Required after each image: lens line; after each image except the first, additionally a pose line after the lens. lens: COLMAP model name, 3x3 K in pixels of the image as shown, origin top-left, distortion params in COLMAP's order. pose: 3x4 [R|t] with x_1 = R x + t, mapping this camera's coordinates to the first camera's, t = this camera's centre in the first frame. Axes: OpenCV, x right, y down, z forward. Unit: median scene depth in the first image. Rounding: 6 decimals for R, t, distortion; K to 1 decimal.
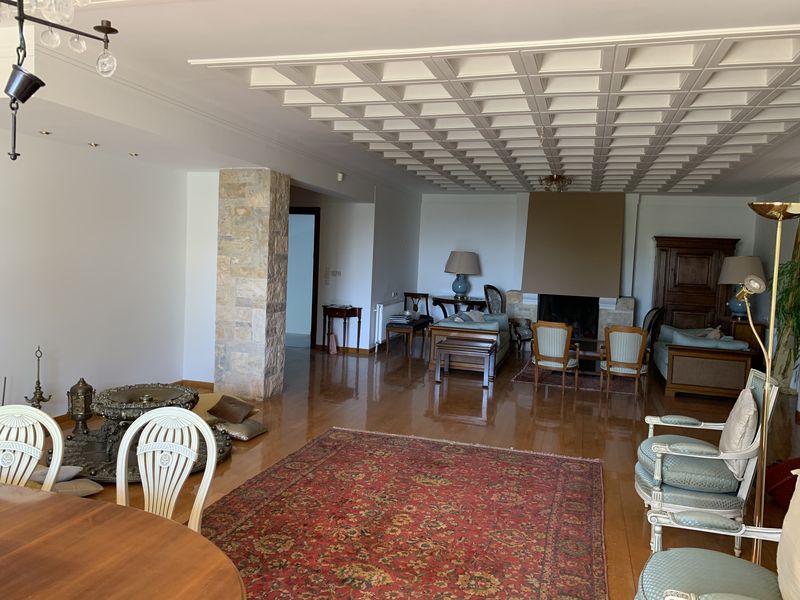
lens RADIAL K [[603.8, 0, 394.5], [0, 603.8, 298.3], [0, 0, 1]] dist [-0.001485, -0.002636]
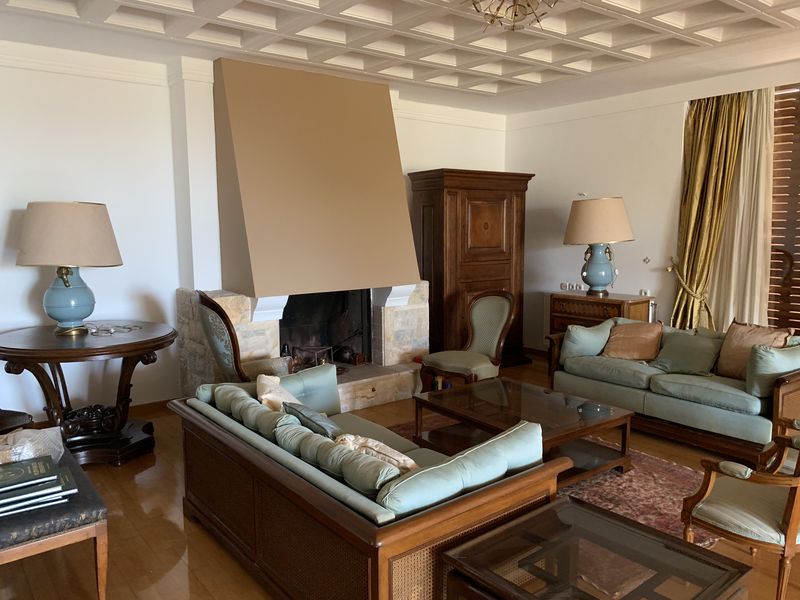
lens RADIAL K [[603.8, 0, 394.5], [0, 603.8, 298.3], [0, 0, 1]] dist [-0.001485, -0.002636]
pose [[0.558749, -0.147206, 0.816168, -0.138289], [0.086503, 0.989098, 0.119176, -0.085715], [-0.824813, 0.004011, 0.565391, 1.132317]]
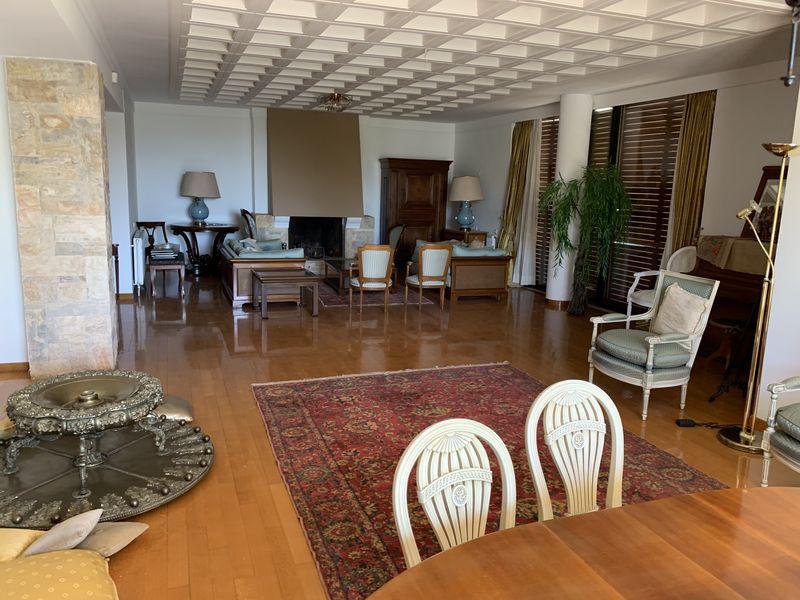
lens RADIAL K [[603.8, 0, 394.5], [0, 603.8, 298.3], [0, 0, 1]] dist [-0.001485, -0.002636]
pose [[0.795938, -0.125668, 0.592191, -0.378130], [0.043997, 0.987638, 0.150452, -0.027145], [-0.603778, -0.093695, 0.791627, 0.169668]]
